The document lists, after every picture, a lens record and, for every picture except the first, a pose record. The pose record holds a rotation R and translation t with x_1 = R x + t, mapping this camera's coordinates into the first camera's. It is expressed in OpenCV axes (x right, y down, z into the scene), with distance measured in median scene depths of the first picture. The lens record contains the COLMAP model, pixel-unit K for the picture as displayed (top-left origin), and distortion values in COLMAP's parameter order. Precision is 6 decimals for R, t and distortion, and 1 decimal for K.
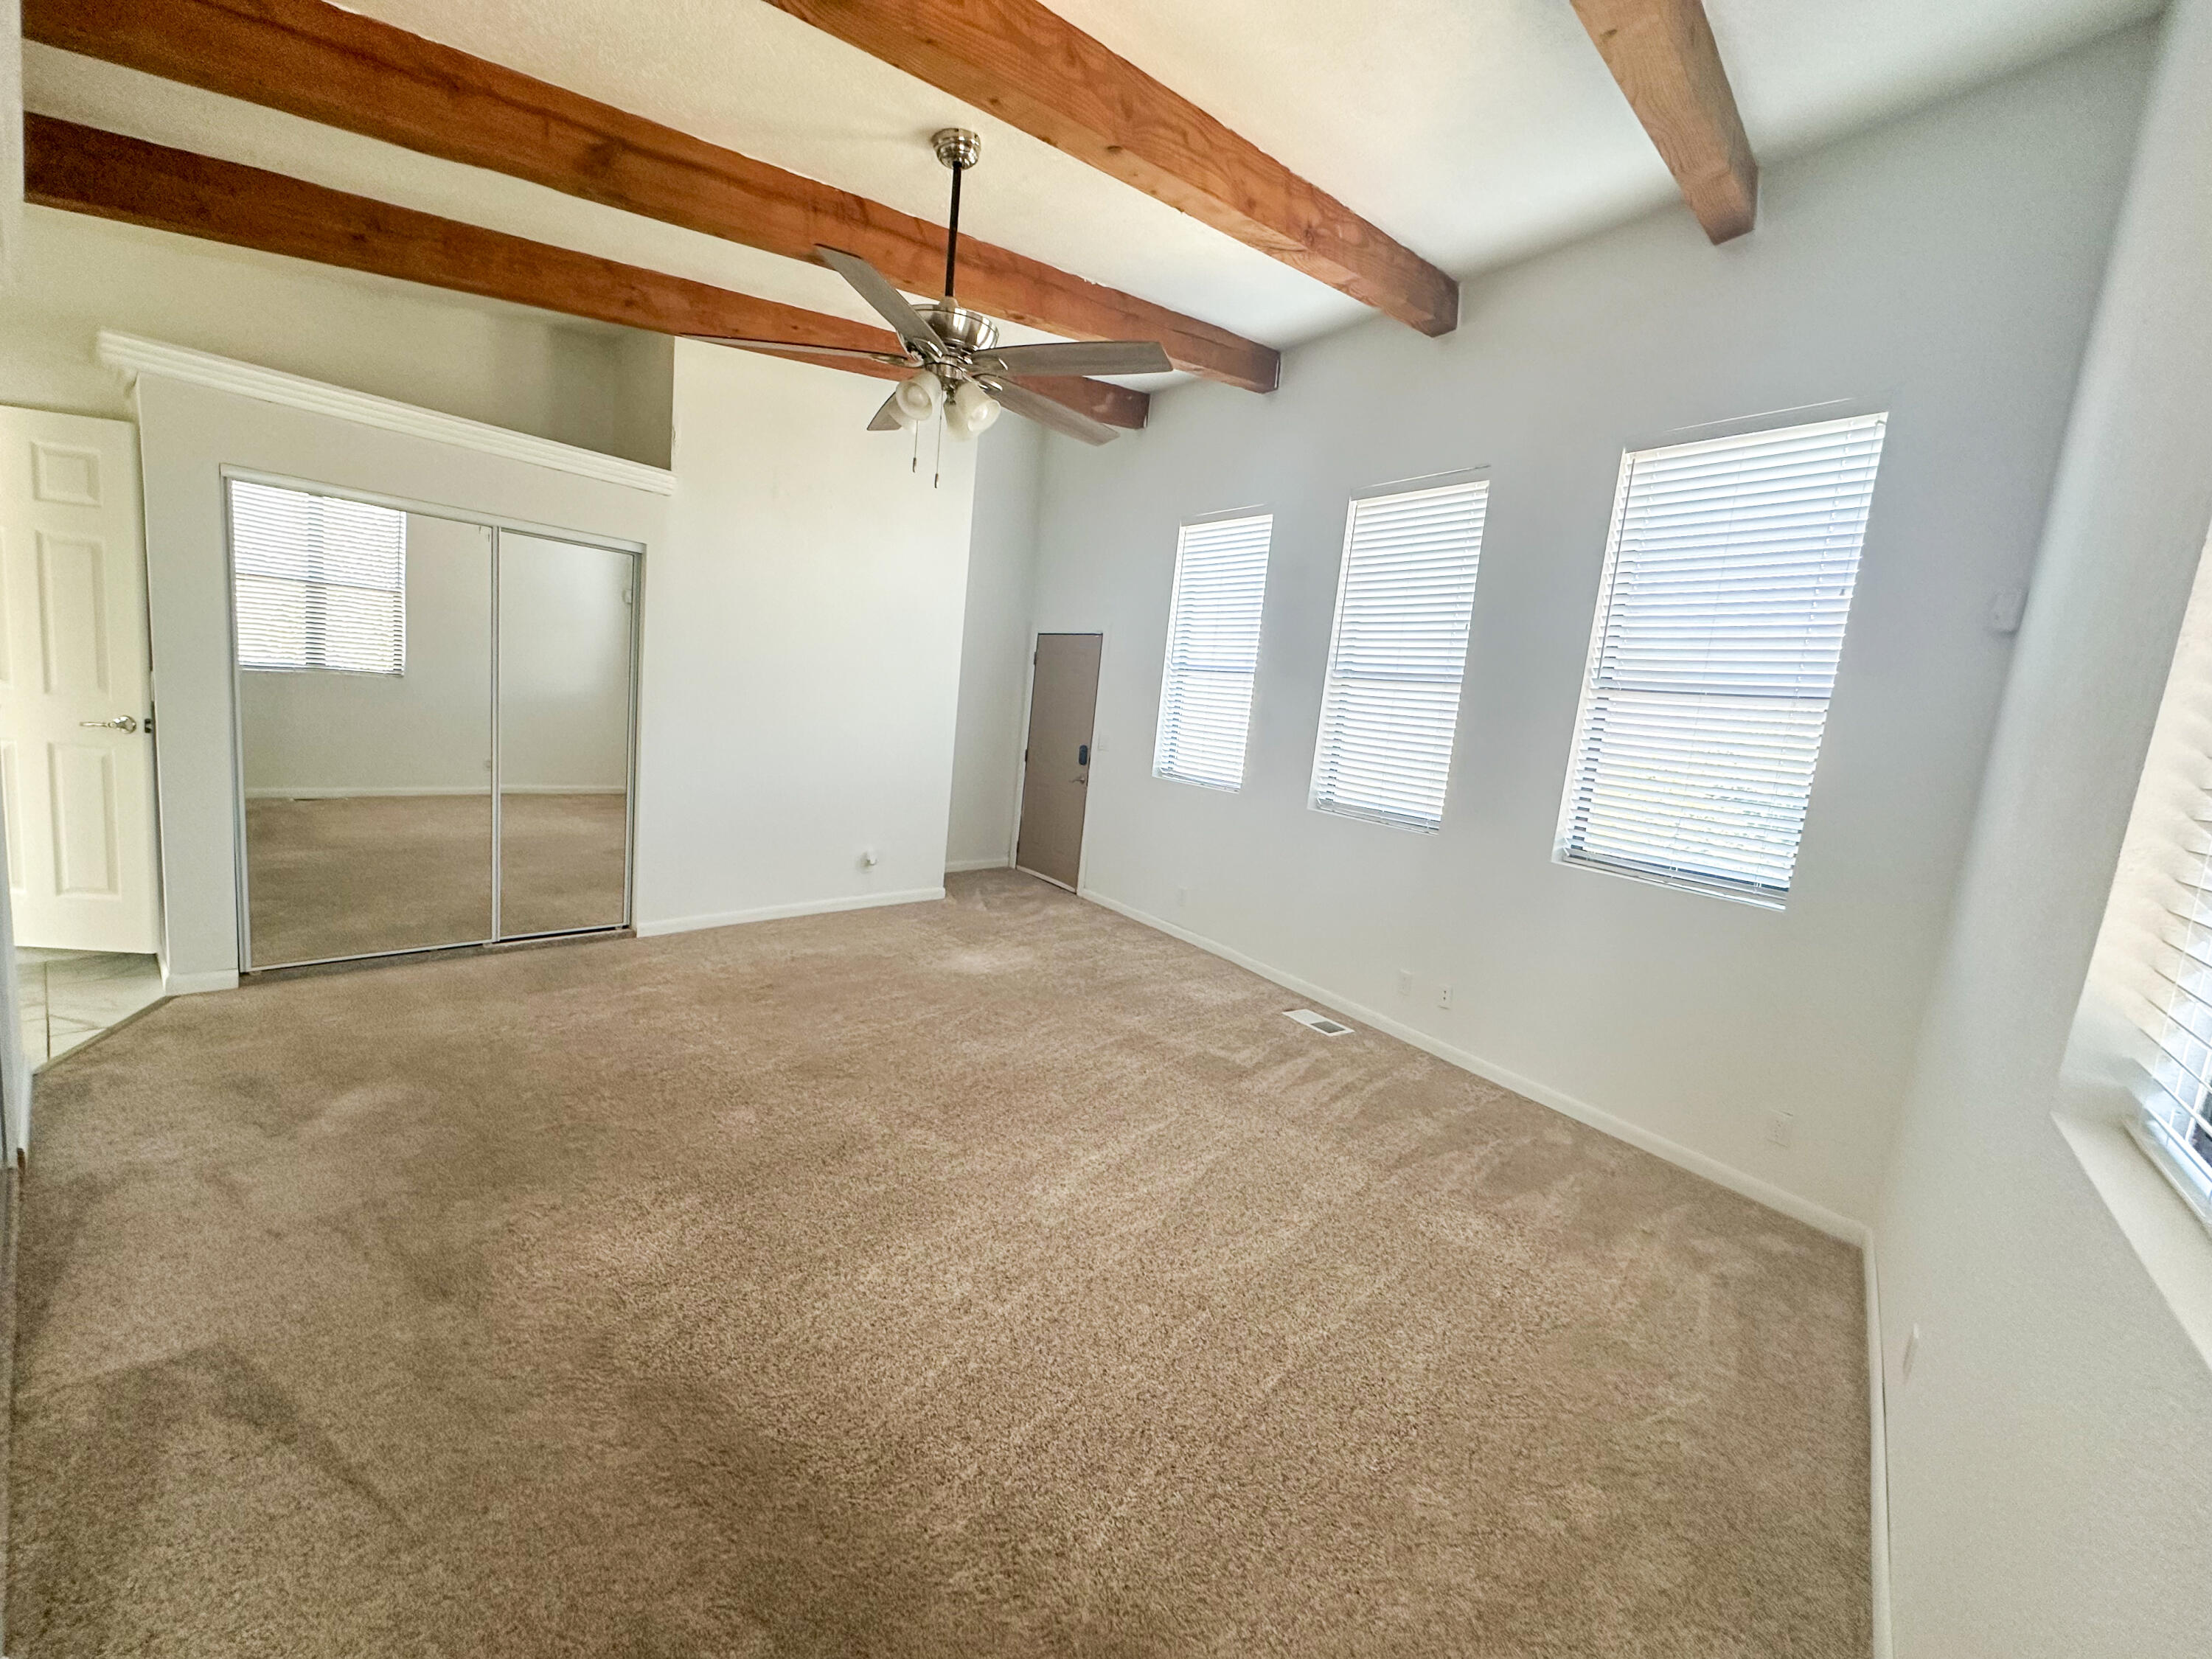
lens RADIAL K [[960.4, 0, 1106.0], [0, 960.4, 829.5], [0, 0, 1]] dist [0.000209, 0.000174]
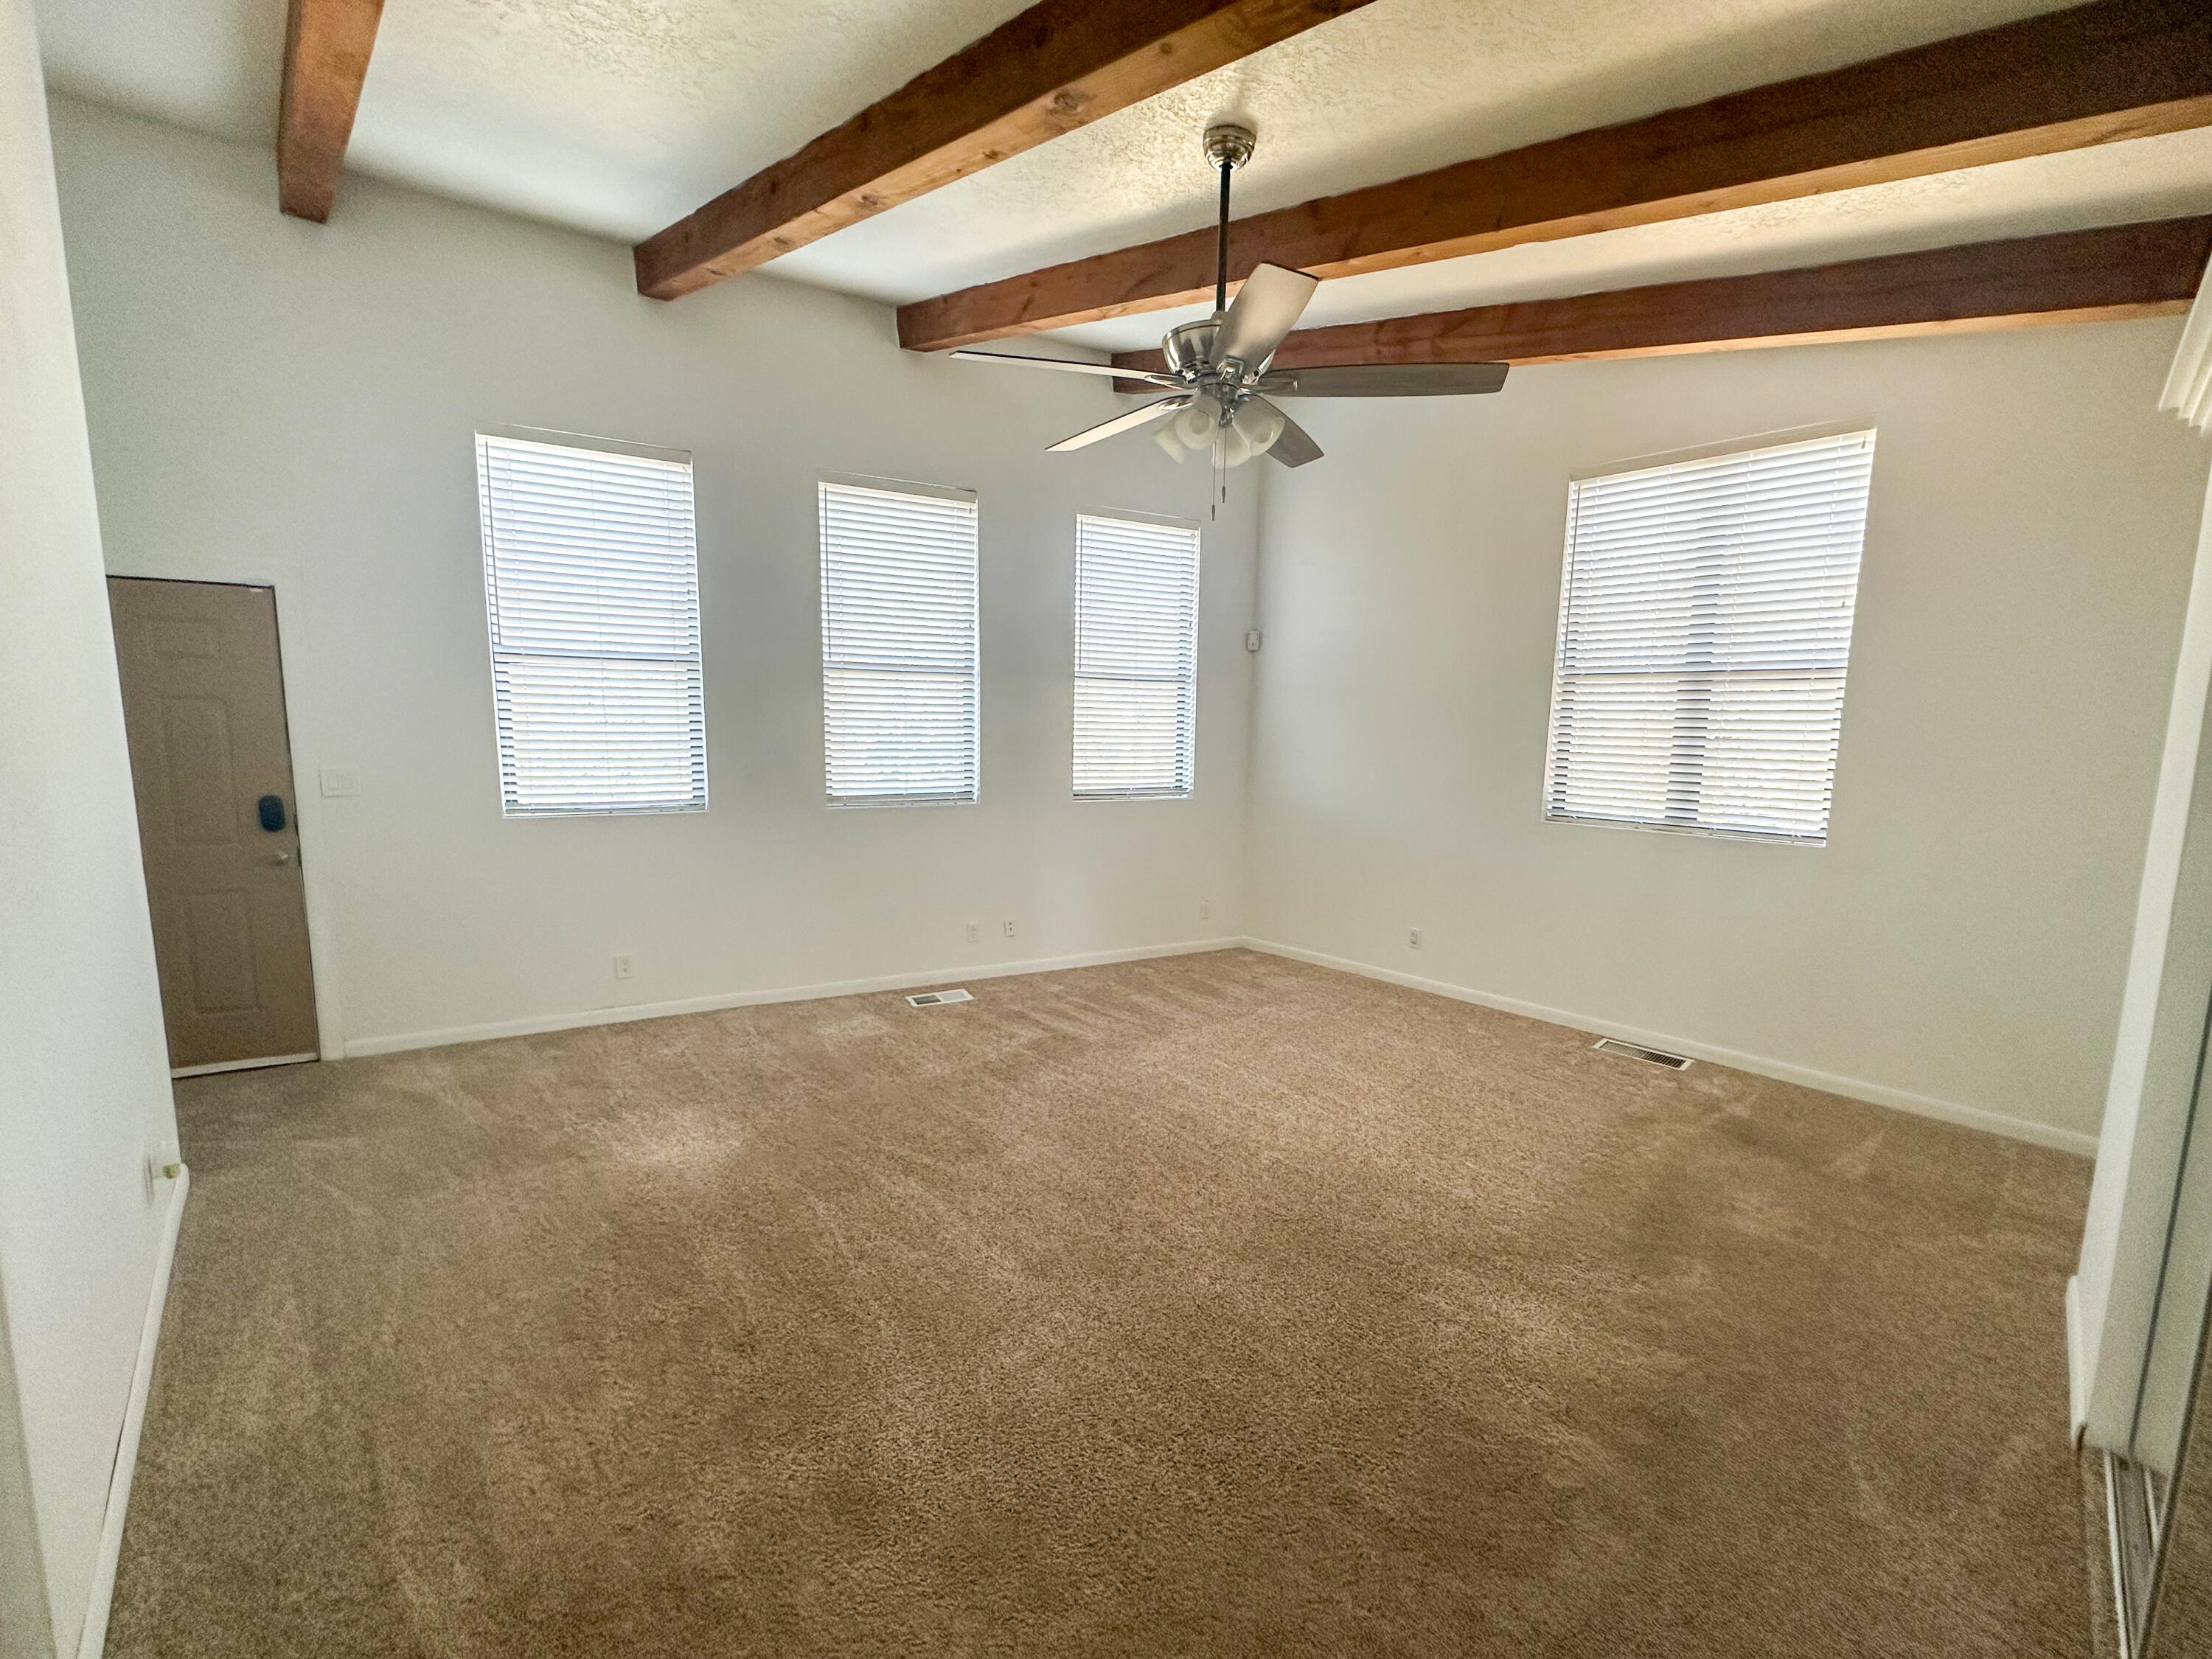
lens RADIAL K [[884.3, 0, 1103.5], [0, 884.3, 828.2], [0, 0, 1]] dist [-0.002535, 0.003150]
pose [[0.062011, -0.205752, 0.976638, -0.767121], [0.133223, 0.971471, 0.196204, -0.168141], [-0.989144, 0.117944, 0.087653, 0.799767]]
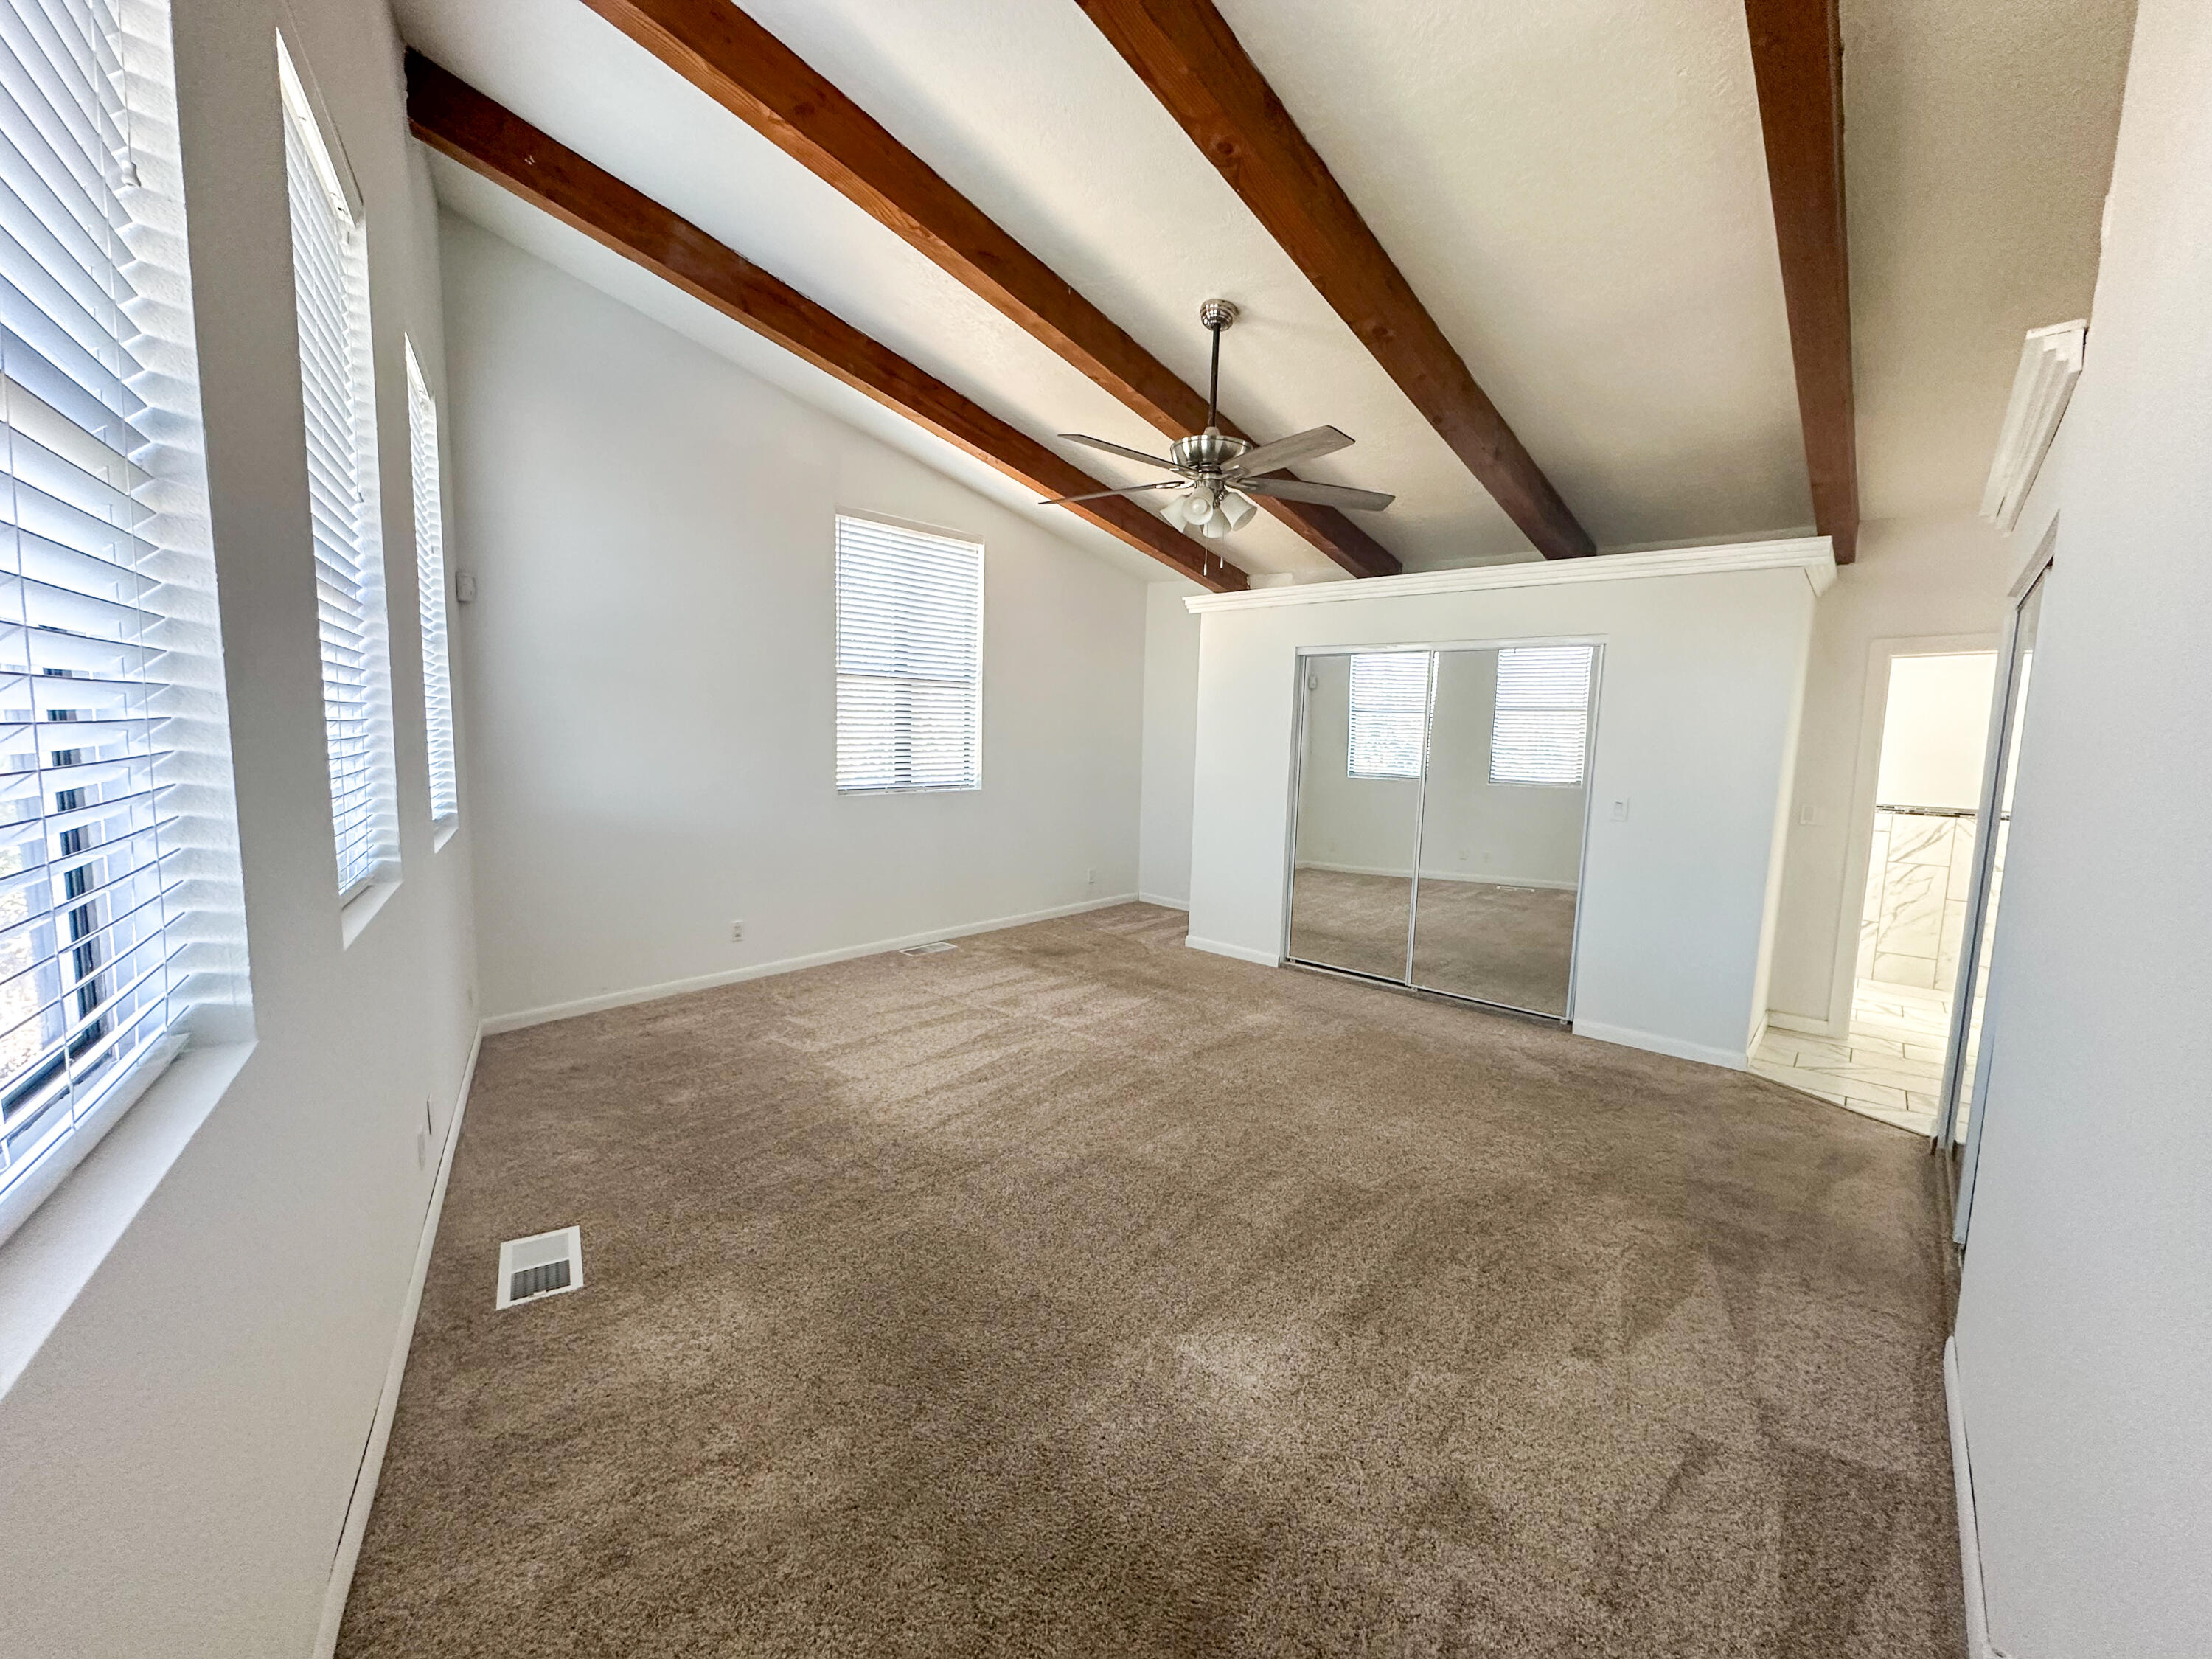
lens RADIAL K [[884.3, 0, 1103.5], [0, 884.3, 828.2], [0, 0, 1]] dist [-0.002535, 0.003150]
pose [[-0.993741, -0.106220, -0.034593, -0.020510], [-0.111589, 0.958349, 0.262897, -0.231261], [0.005227, 0.265112, -0.964204, 1.626720]]
